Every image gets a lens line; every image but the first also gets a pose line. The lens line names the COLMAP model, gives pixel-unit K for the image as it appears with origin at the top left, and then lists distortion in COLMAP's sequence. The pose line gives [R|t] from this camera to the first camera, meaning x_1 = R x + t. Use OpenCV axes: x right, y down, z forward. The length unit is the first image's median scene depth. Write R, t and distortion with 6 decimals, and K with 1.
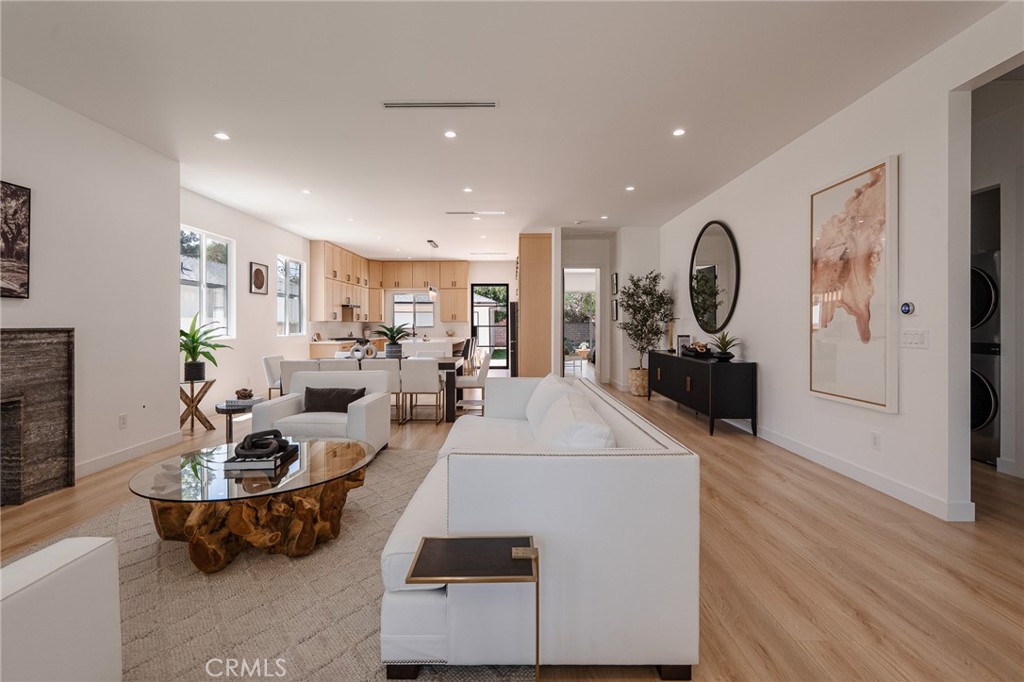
lens RADIAL K [[465.5, 0, 509.4], [0, 465.5, 321.0], [0, 0, 1]] dist [-0.002257, -0.000012]
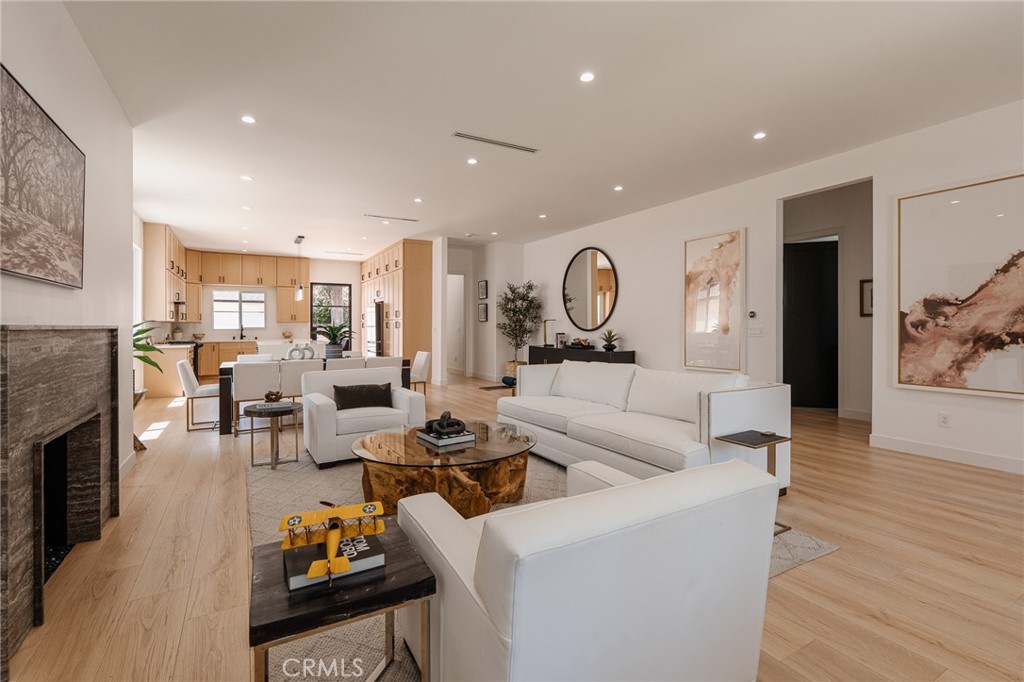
lens RADIAL K [[465.5, 0, 509.4], [0, 465.5, 321.0], [0, 0, 1]] dist [-0.002257, -0.000012]
pose [[0.865433, 0.004696, 0.501003, -0.463960], [-0.002337, 0.999983, -0.005335, 0.005608], [-0.501019, 0.003446, 0.865429, -0.044824]]
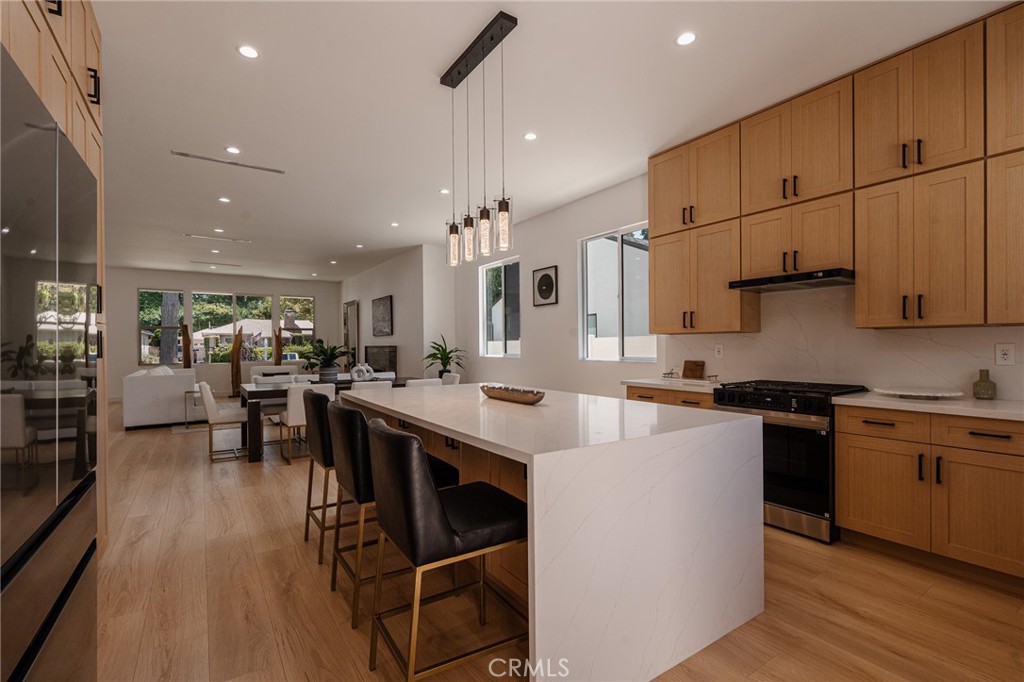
lens RADIAL K [[466.5, 0, 511.1], [0, 466.5, 354.7], [0, 0, 1]] dist [-0.001291, 0.000384]
pose [[-0.829857, 0.020100, -0.557614, -0.039543], [0.013386, 0.999780, 0.016118, 0.019415], [0.557816, 0.005912, -0.829944, 2.171126]]
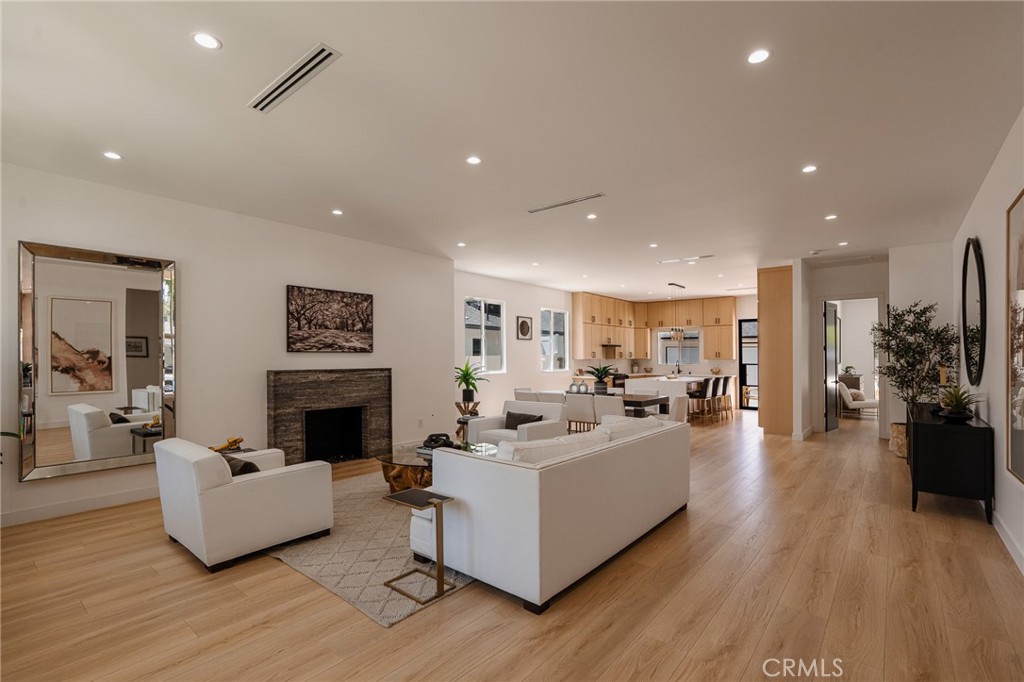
lens RADIAL K [[466.5, 0, 511.1], [0, 466.5, 354.7], [0, 0, 1]] dist [-0.001291, 0.000384]
pose [[0.773968, 0.003487, -0.633216, 0.362913], [-0.000549, 0.999988, 0.004836, -0.028646], [0.633225, -0.003396, 0.773960, -0.071607]]
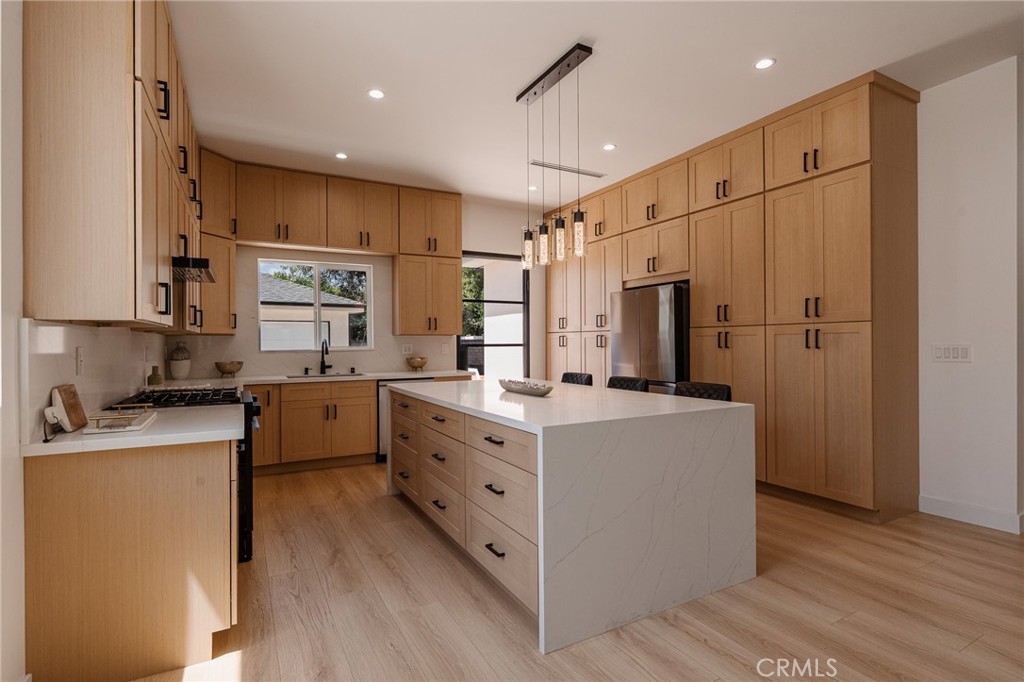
lens RADIAL K [[496.8, 0, 512.0], [0, 496.8, 341.0], [0, 0, 1]] dist [-0.002675, -0.000195]
pose [[0.875486, -0.002224, 0.483238, -0.596591], [0.002049, 0.999998, 0.000890, 0.014528], [-0.483239, 0.000211, 0.875489, 1.264017]]
